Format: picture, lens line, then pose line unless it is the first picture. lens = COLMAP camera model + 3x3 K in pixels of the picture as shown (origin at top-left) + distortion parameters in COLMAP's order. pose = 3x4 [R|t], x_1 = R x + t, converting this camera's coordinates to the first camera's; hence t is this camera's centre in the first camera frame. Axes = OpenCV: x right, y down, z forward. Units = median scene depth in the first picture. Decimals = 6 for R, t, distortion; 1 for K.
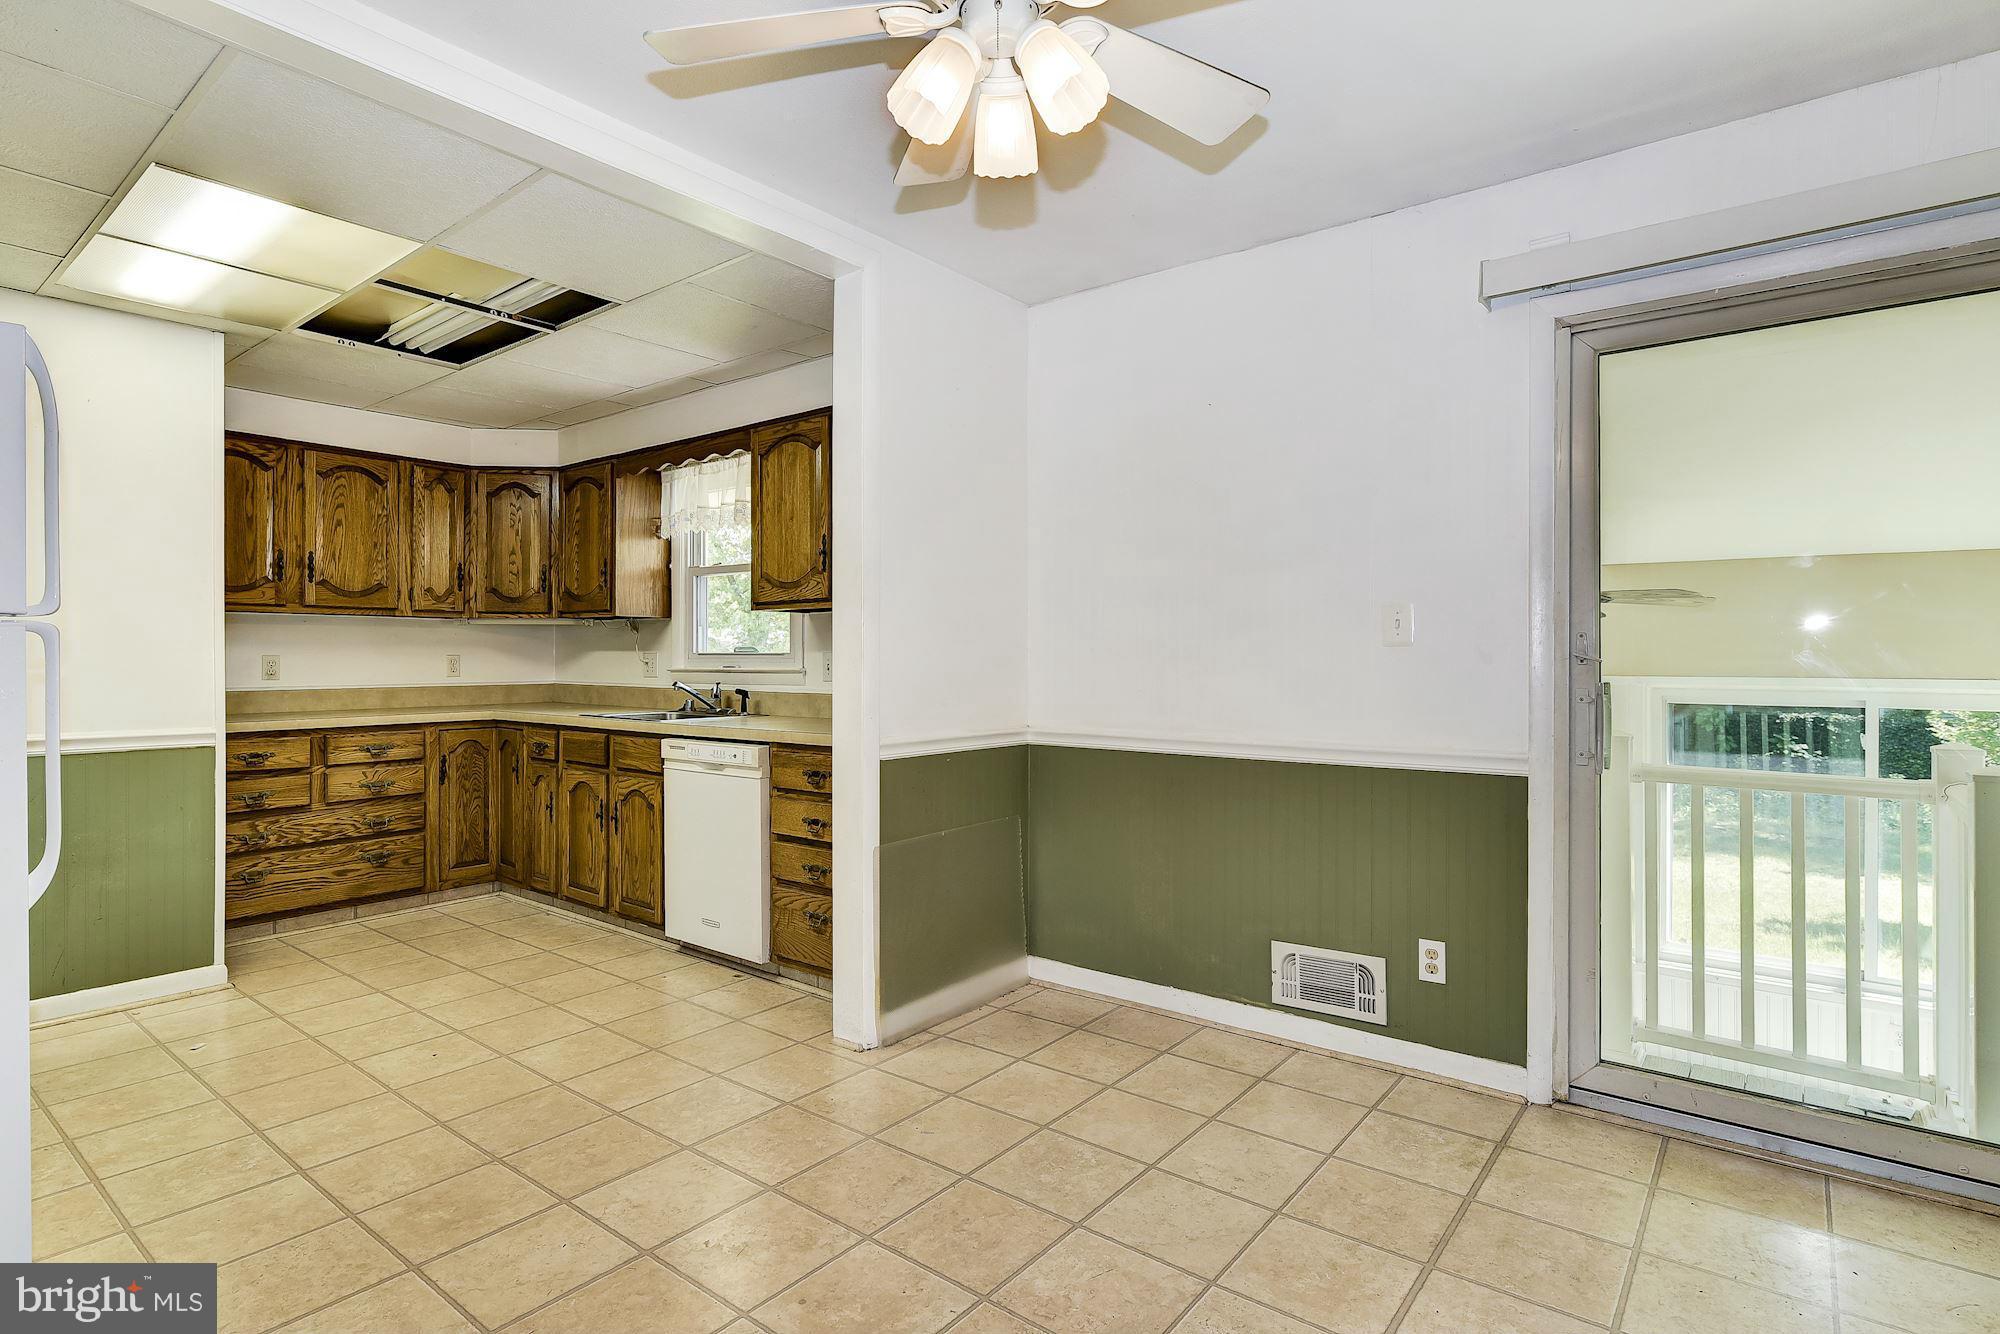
lens RADIAL K [[1013.0, 0, 998.1], [0, 1013.0, 658.4], [0, 0, 1]] dist [-0.009603, 0.004329]
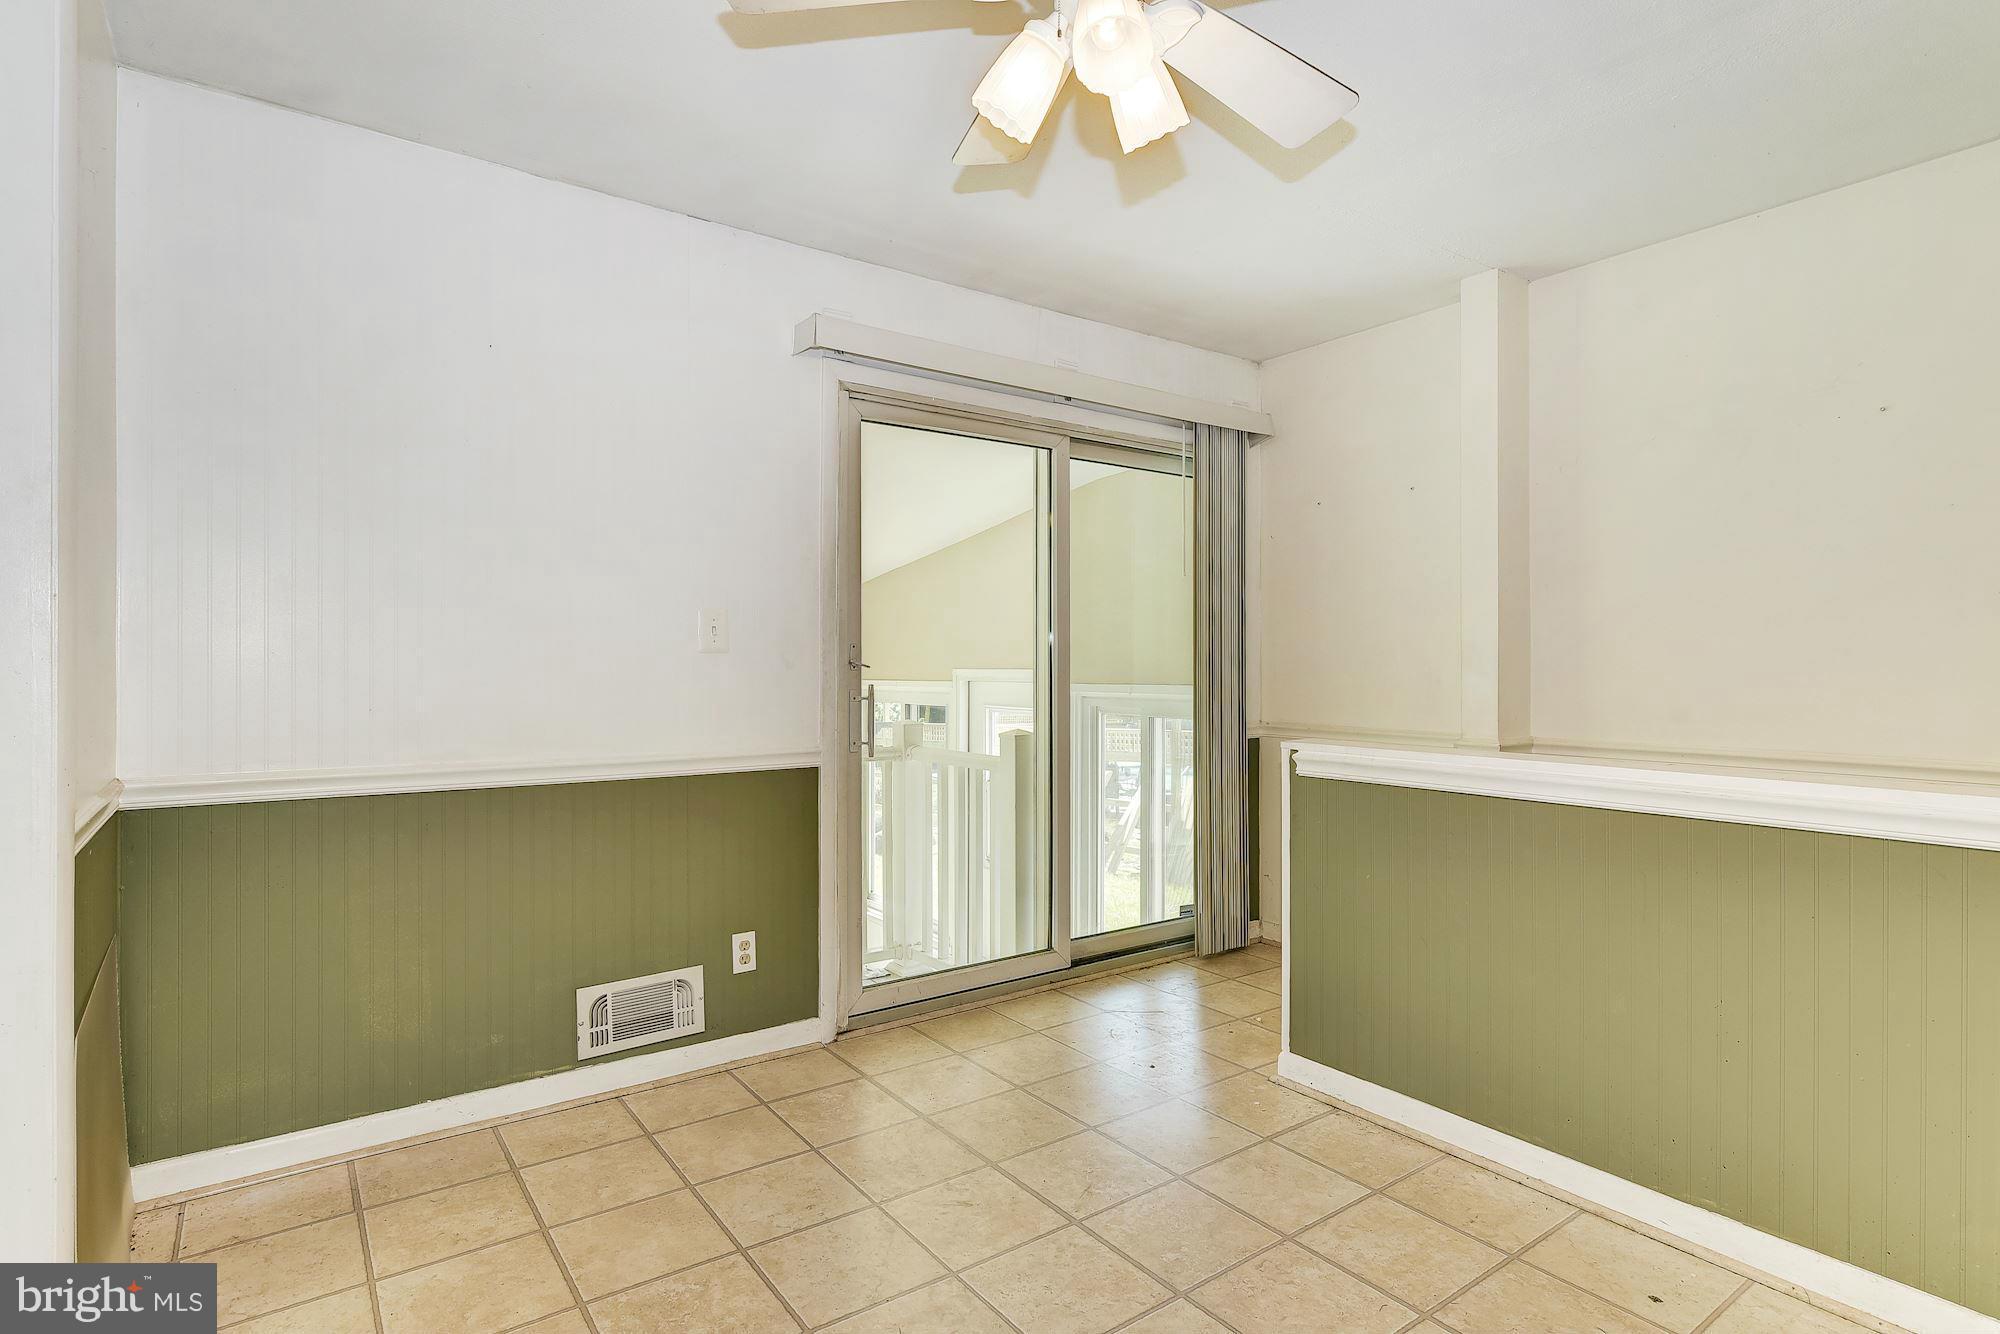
lens RADIAL K [[1013.0, 0, 1001.4], [0, 1013.0, 668.4], [0, 0, 1]] dist [-0.009603, 0.004329]
pose [[0.274060, -0.001996, 0.961710, -0.219746], [0.002020, 0.999997, 0.001500, 0.001281], [-0.961710, 0.001531, 0.274063, 0.194982]]
